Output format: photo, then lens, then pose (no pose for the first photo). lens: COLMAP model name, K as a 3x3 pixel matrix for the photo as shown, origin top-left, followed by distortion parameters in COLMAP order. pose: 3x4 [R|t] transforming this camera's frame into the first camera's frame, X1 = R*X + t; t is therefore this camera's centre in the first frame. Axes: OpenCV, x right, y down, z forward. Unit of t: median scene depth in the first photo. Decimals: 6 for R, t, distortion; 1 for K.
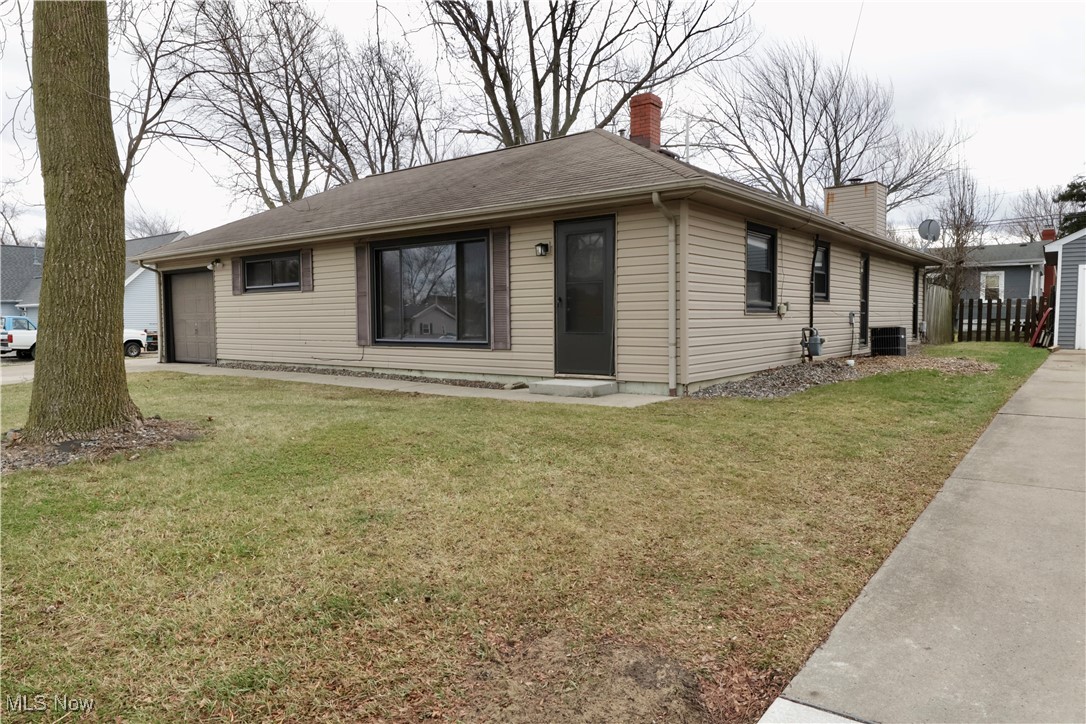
lens RADIAL K [[698.5, 0, 543.0], [0, 698.5, 362.0], [0, 0, 1]] dist [-0.006746, 0.001692]
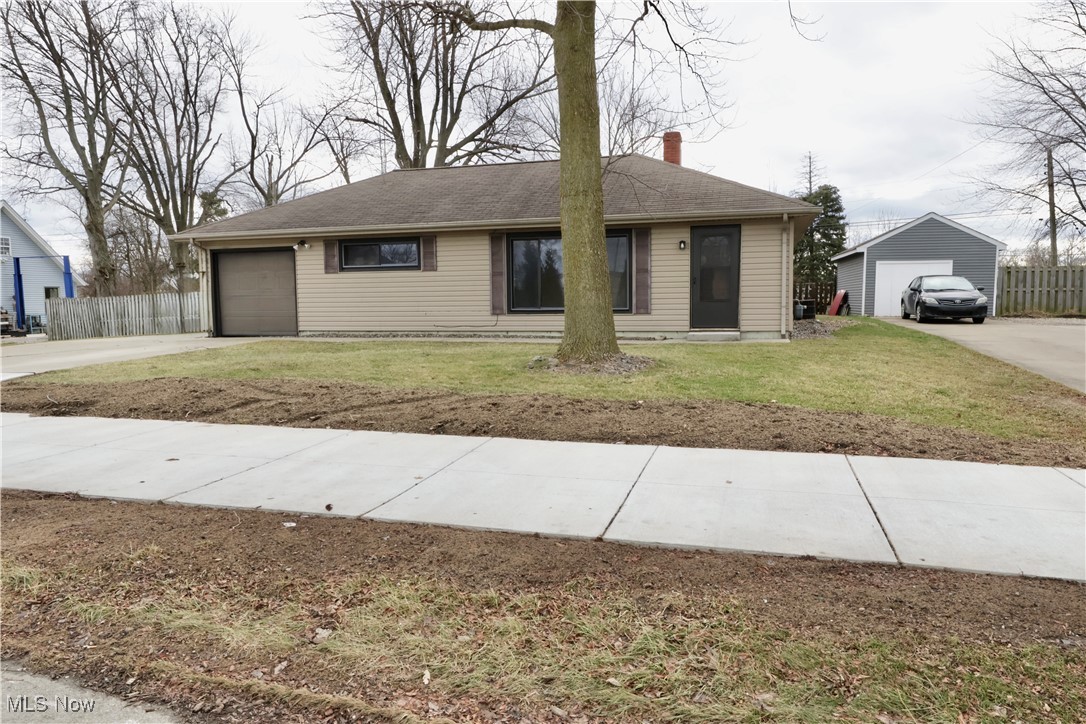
lens RADIAL K [[698.5, 0, 543.0], [0, 698.5, 362.0], [0, 0, 1]] dist [-0.006746, 0.001692]
pose [[0.929155, -0.033358, 0.368182, -0.653369], [0.025323, 0.999324, 0.026634, 0.031828], [-0.368821, -0.015423, 0.929372, -0.215834]]
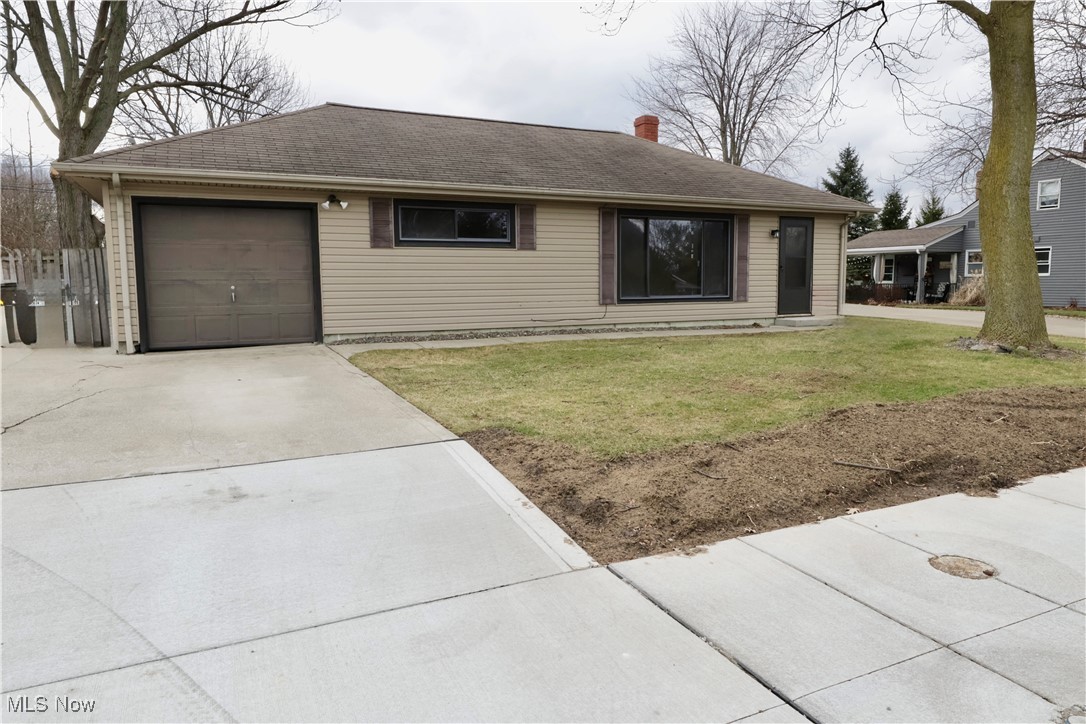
lens RADIAL K [[698.5, 0, 543.0], [0, 698.5, 362.0], [0, 0, 1]] dist [-0.006746, 0.001692]
pose [[0.451887, -0.098538, 0.886616, -1.267971], [0.058003, 0.995023, 0.081023, -0.027871], [-0.890187, 0.014813, 0.455354, 0.599400]]
